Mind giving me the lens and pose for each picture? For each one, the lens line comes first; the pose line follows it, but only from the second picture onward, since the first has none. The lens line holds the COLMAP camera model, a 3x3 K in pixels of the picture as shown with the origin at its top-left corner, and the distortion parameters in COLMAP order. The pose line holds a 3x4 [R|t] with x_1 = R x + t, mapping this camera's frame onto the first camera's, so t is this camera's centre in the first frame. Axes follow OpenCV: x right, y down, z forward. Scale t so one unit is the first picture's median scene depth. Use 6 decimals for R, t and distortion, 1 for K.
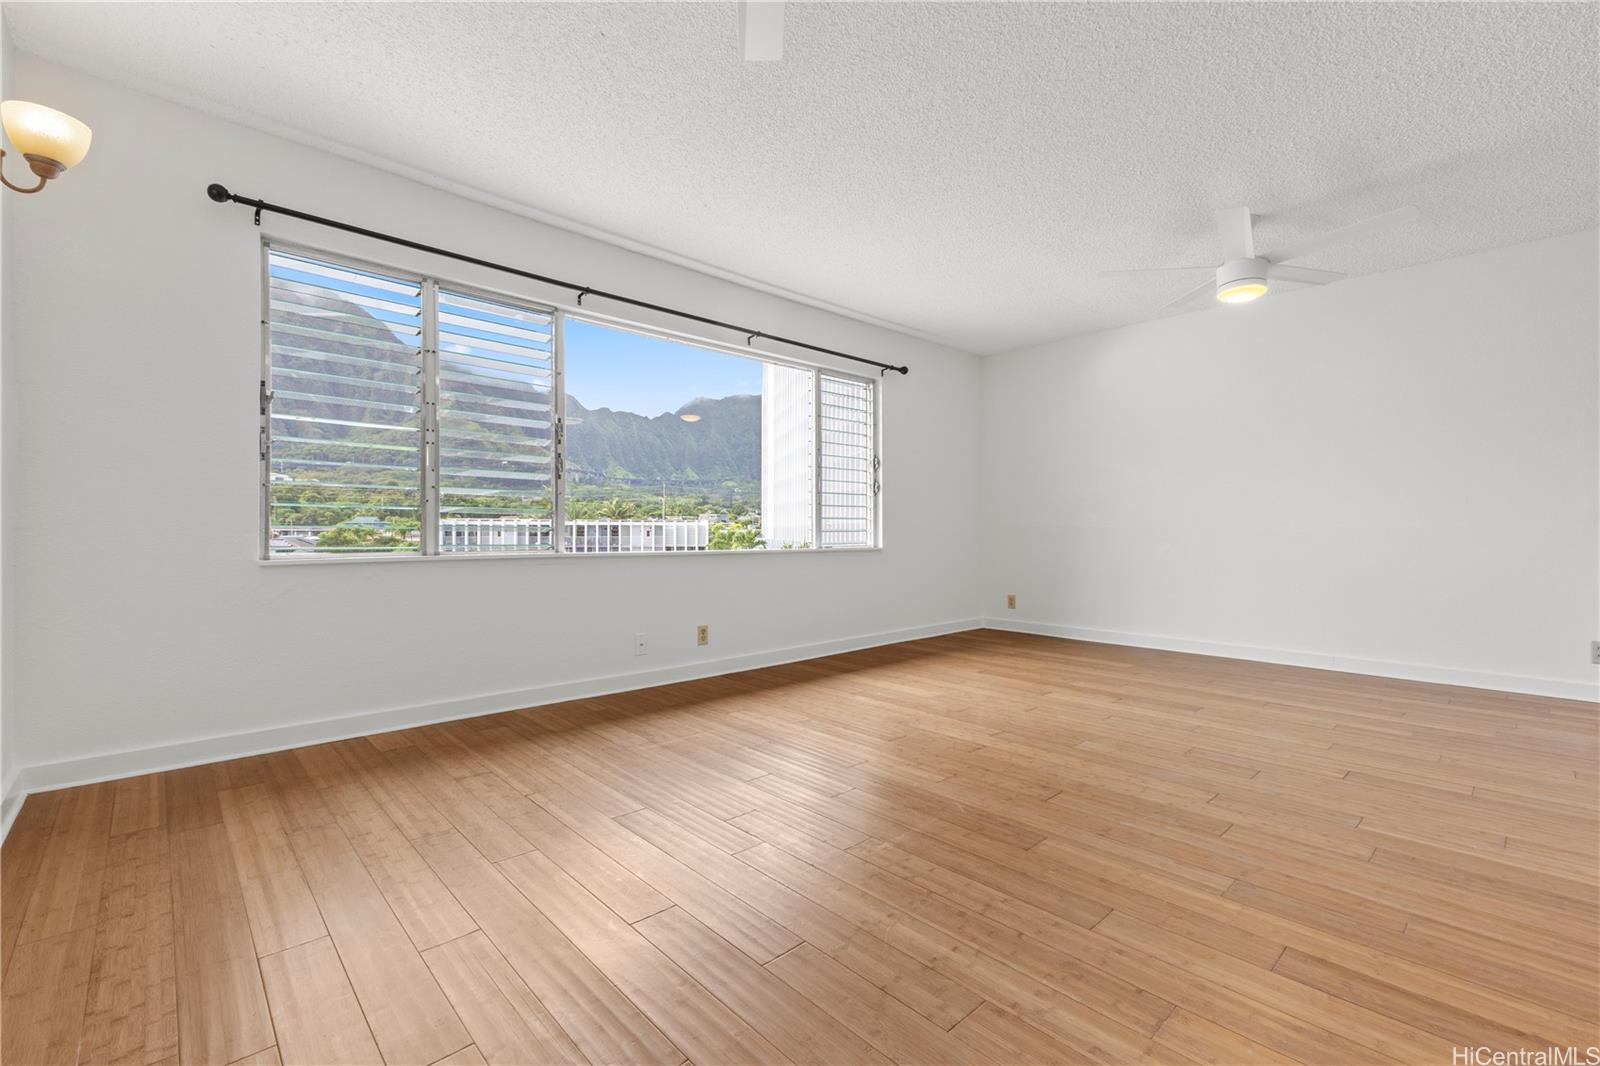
lens RADIAL K [[690.2, 0, 800.0], [0, 690.2, 533.0], [0, 0, 1]] dist [0.017495, 0.000223]
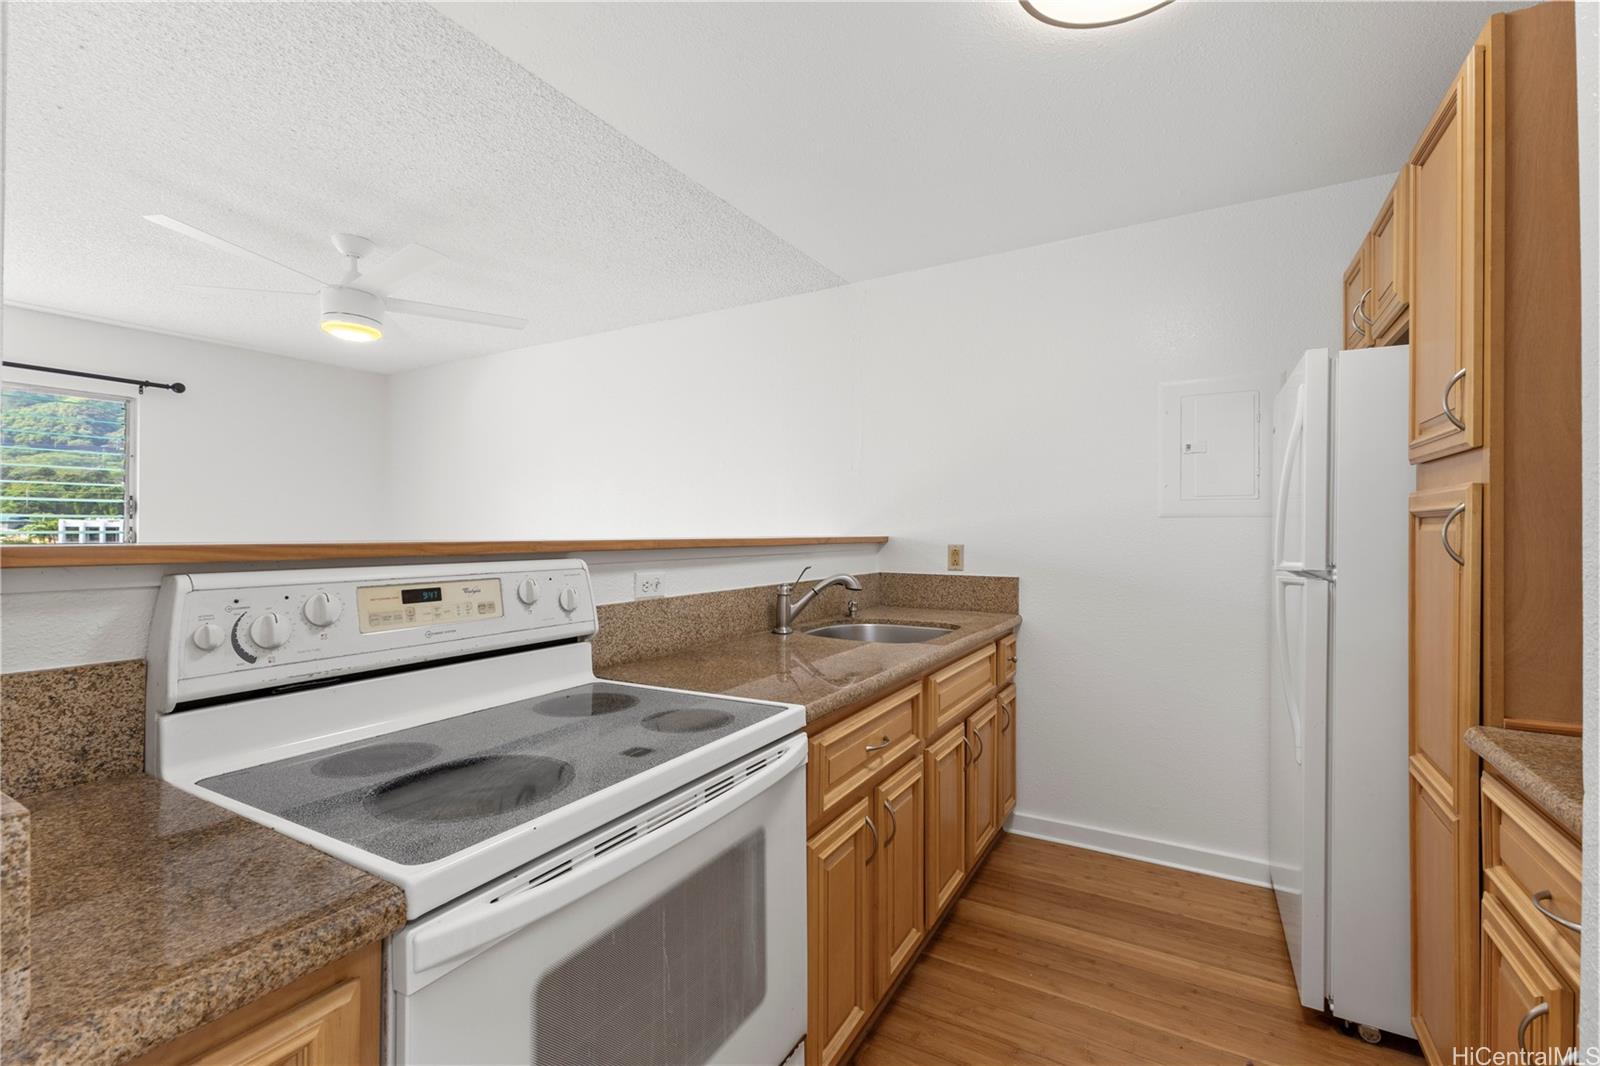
lens RADIAL K [[689.3, 0, 800.0], [0, 689.3, 530.6], [0, 0, 1]] dist [0.008482, -0.000357]
pose [[0.956703, 0.002152, 0.291058, 0.987619], [-0.000622, 0.999985, -0.005350, -0.118505], [-0.291065, 0.004937, 0.956691, 0.082447]]
